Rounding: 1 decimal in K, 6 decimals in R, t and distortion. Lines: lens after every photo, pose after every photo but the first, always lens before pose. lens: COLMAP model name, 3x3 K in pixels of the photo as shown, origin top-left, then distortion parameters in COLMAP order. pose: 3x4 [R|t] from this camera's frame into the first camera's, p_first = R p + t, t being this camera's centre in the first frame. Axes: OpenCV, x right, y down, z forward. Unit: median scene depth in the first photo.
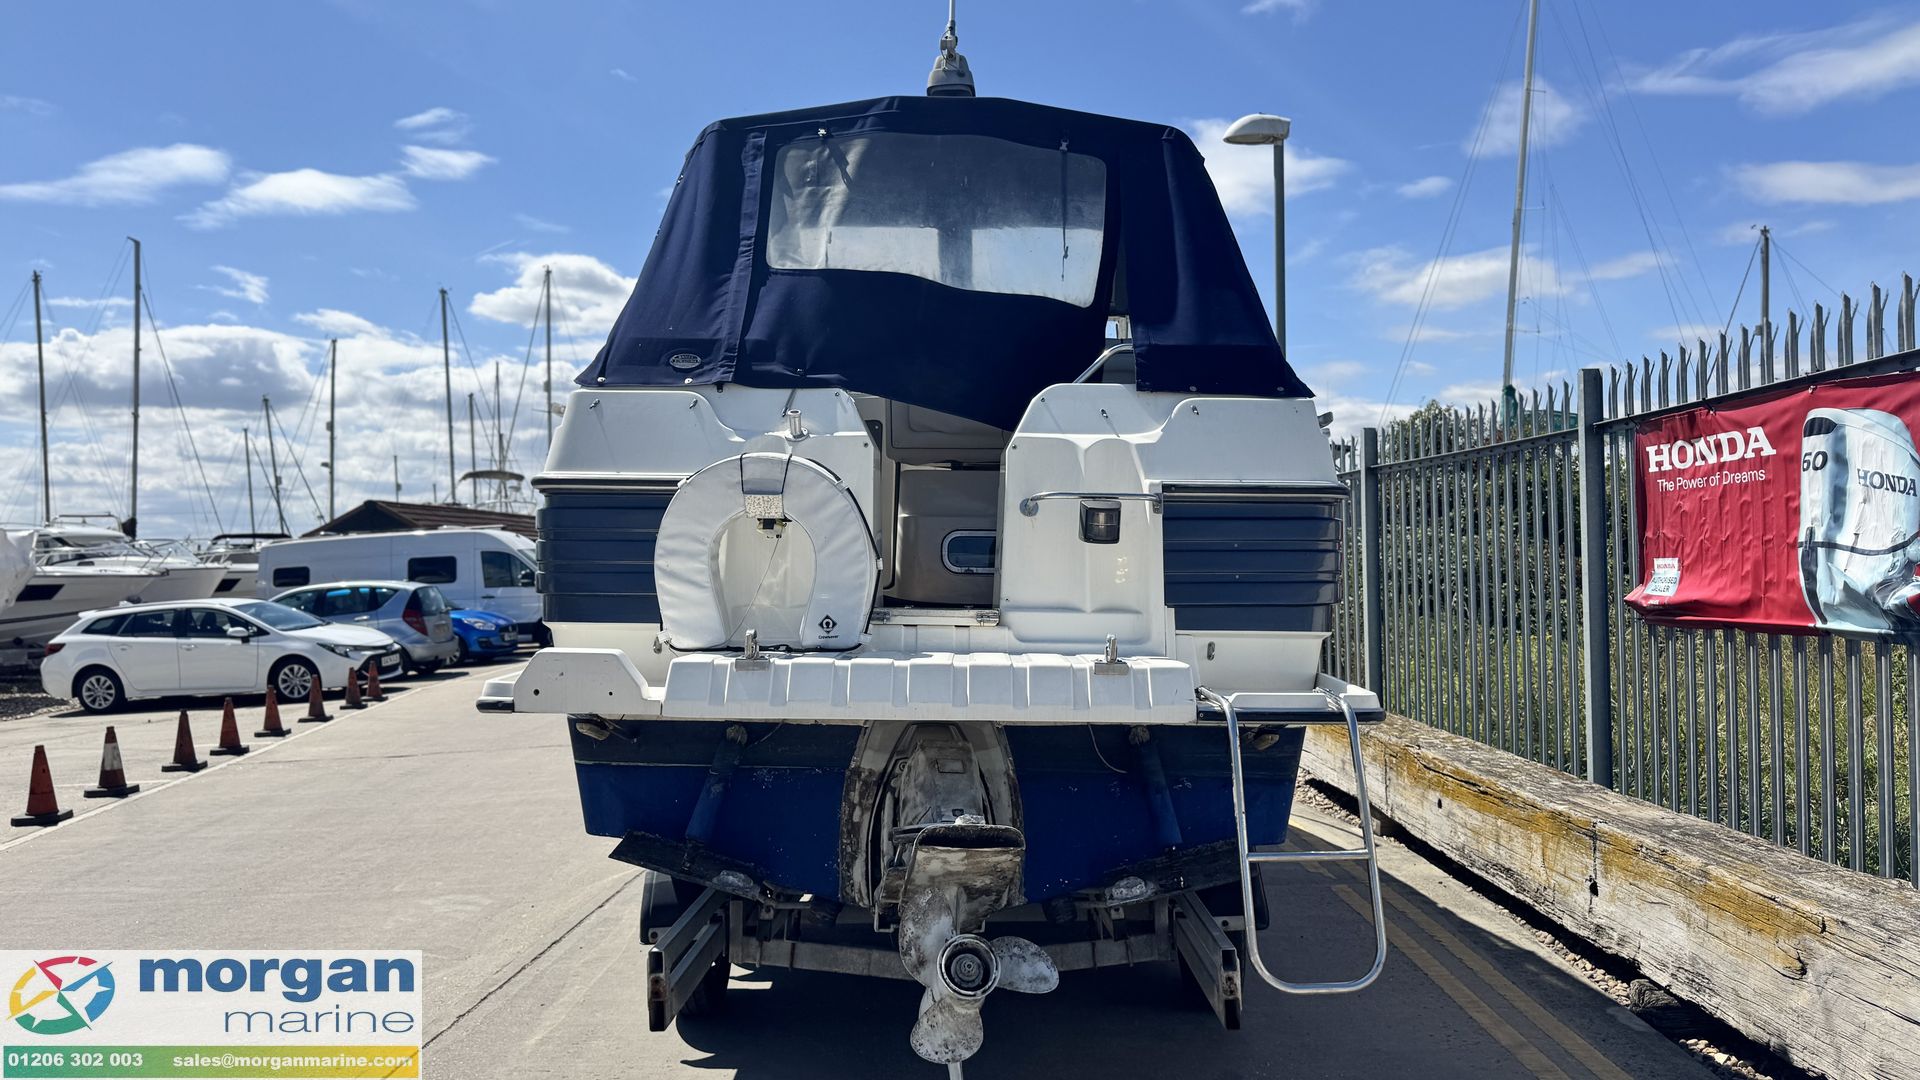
lens RADIAL K [[1386.5, 0, 968.7], [0, 1386.5, 547.5], [0, 0, 1]] dist [0.027291, -0.020148]
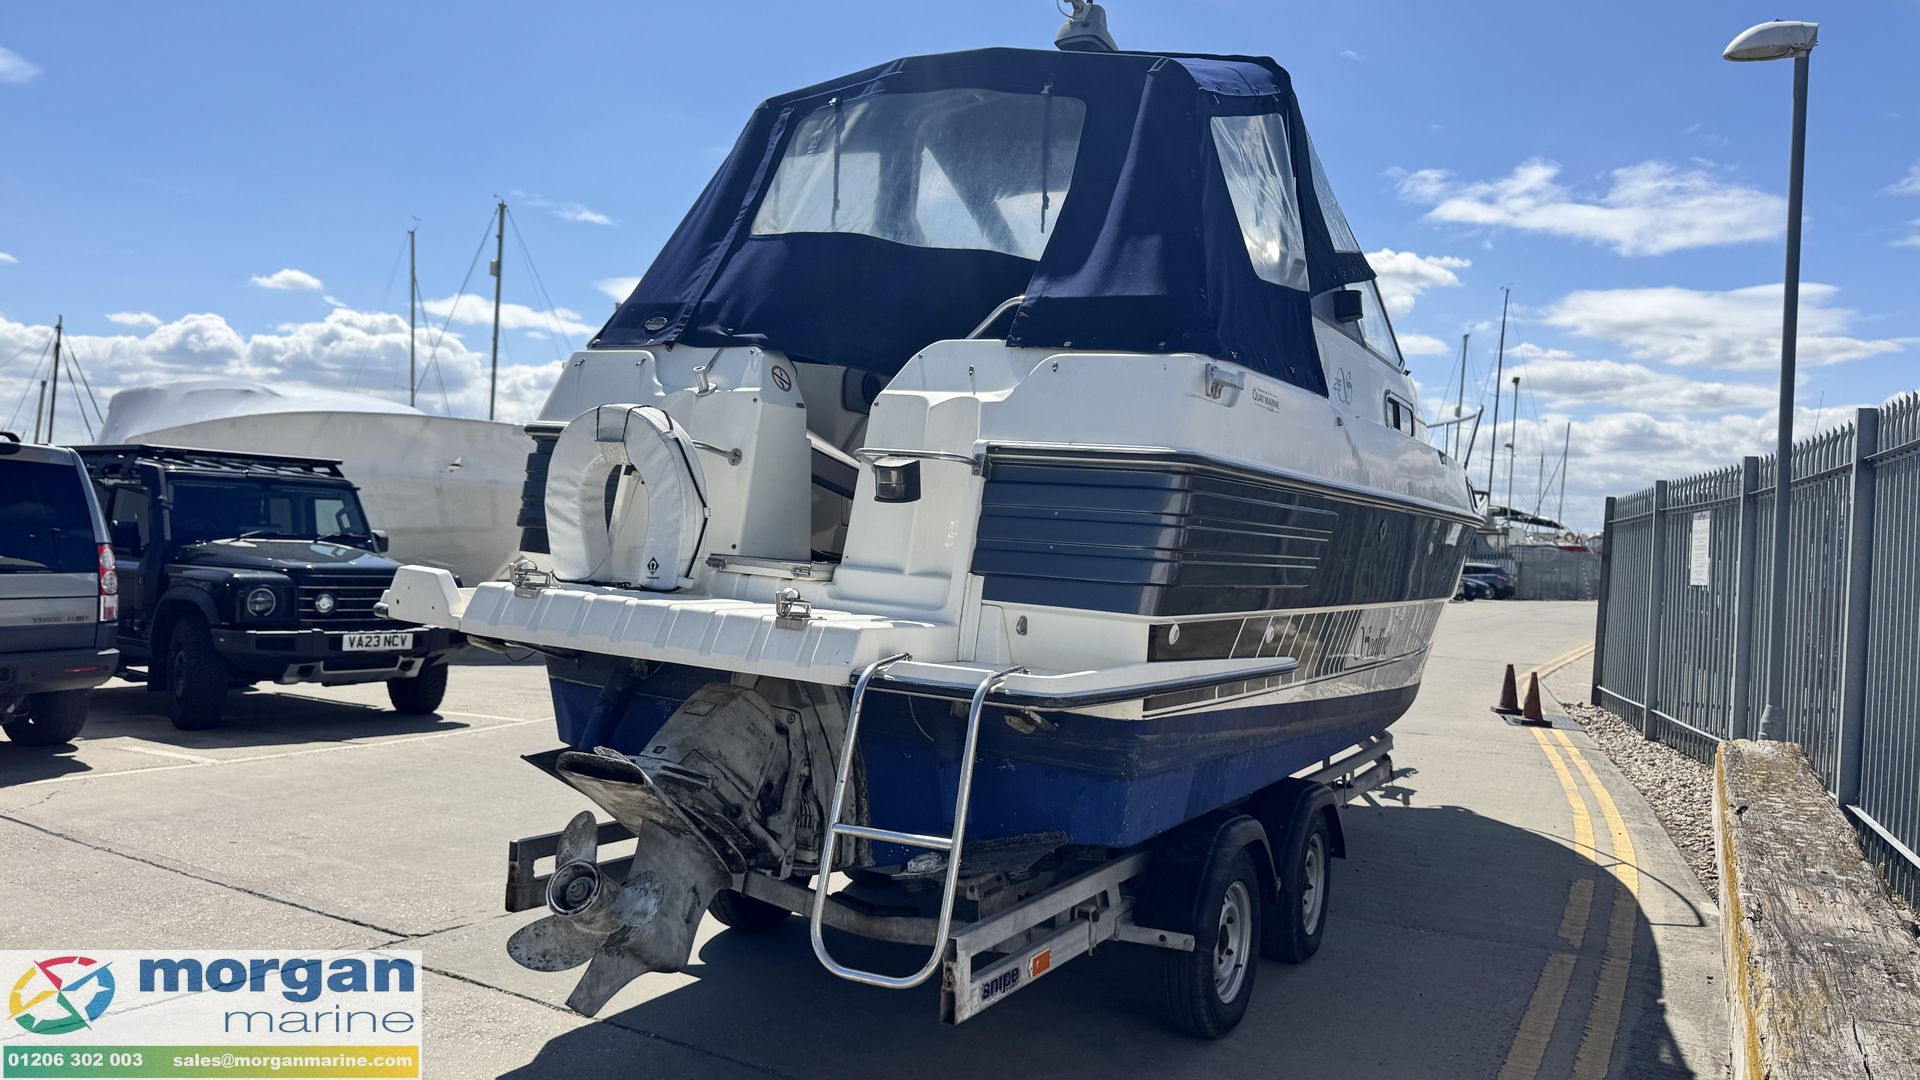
lens RADIAL K [[1386.5, 0, 964.3], [0, 1386.5, 553.8], [0, 0, 1]] dist [0.027291, -0.020148]
pose [[0.871759, 0.062870, -0.485885, 0.502949], [-0.056290, 0.998018, 0.028144, 0.002240], [0.486691, 0.002816, 0.873570, 0.147584]]
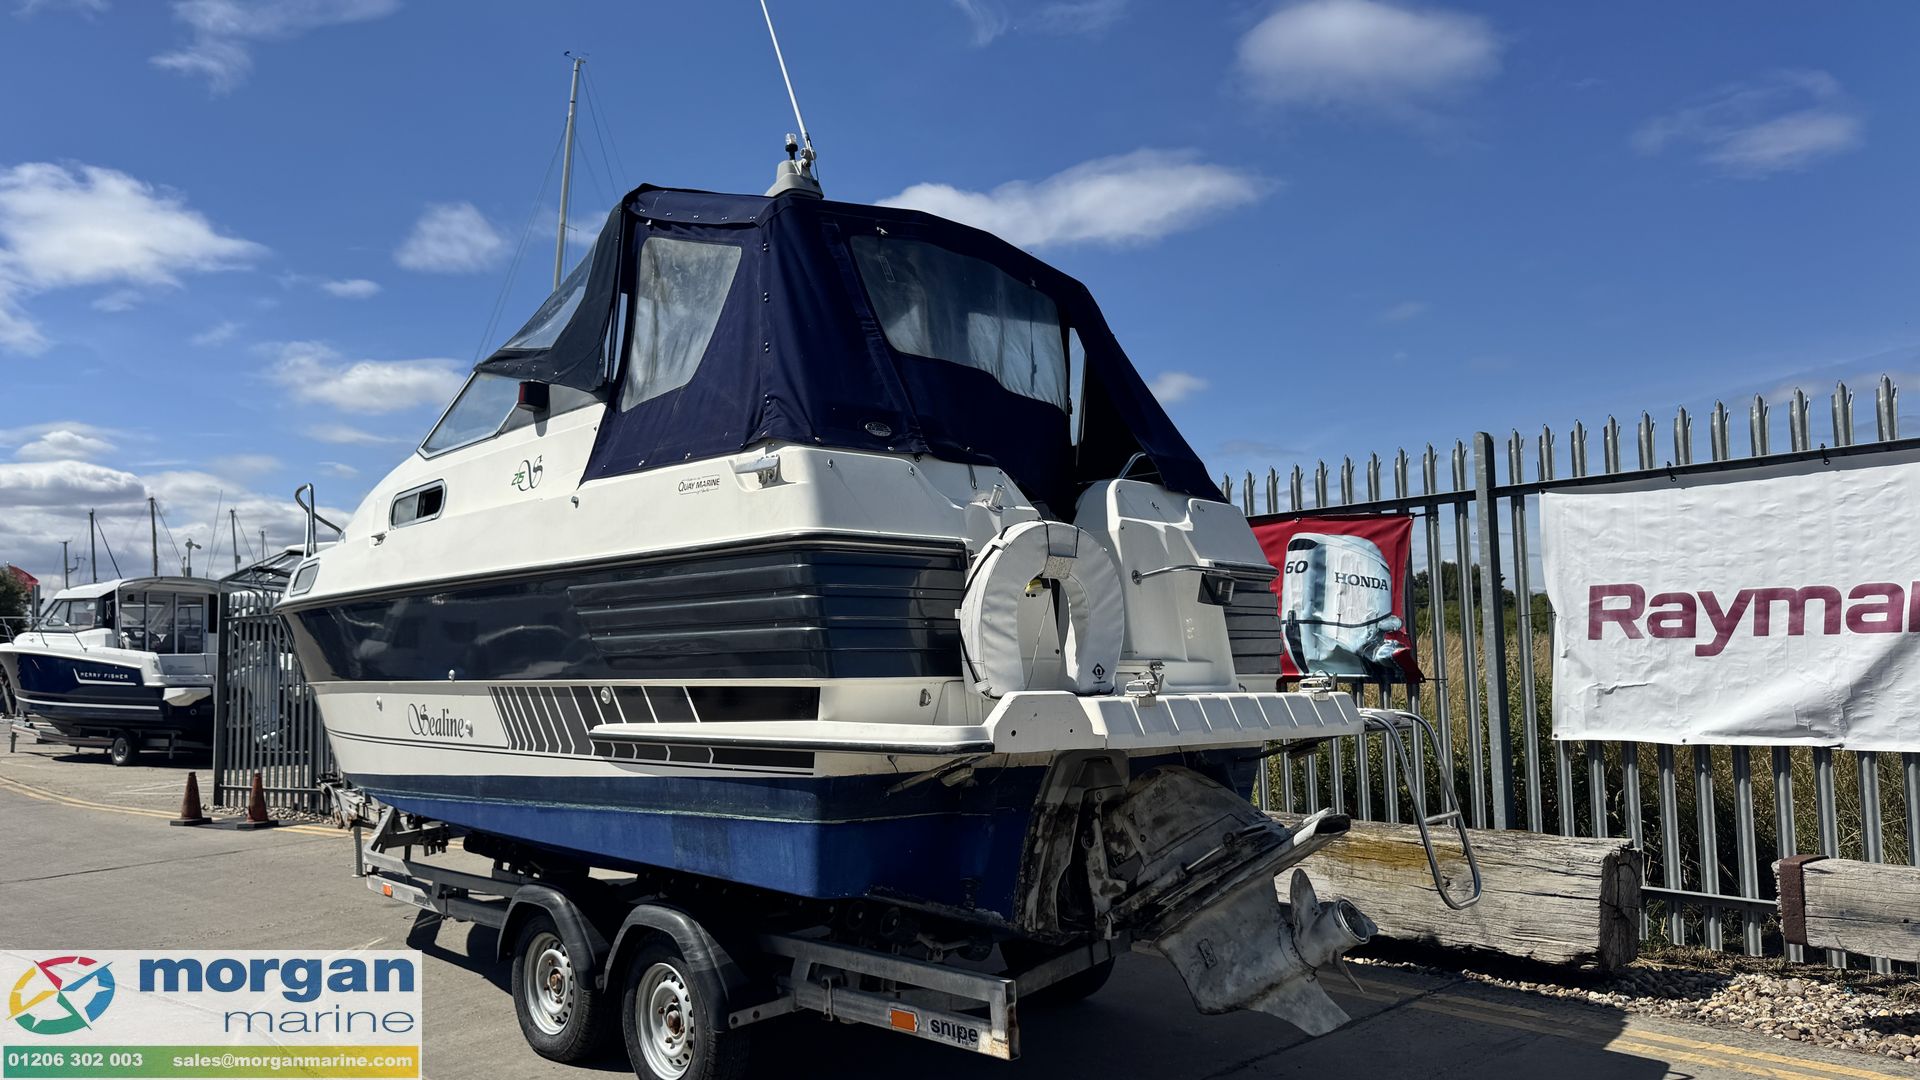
lens RADIAL K [[1386.5, 0, 953.7], [0, 1386.5, 531.8], [0, 0, 1]] dist [0.027291, -0.020148]
pose [[0.717880, 0.054029, 0.694067, -0.804740], [0.008183, 0.996260, -0.086017, 0.030472], [-0.696118, 0.067430, 0.714753, 0.198700]]
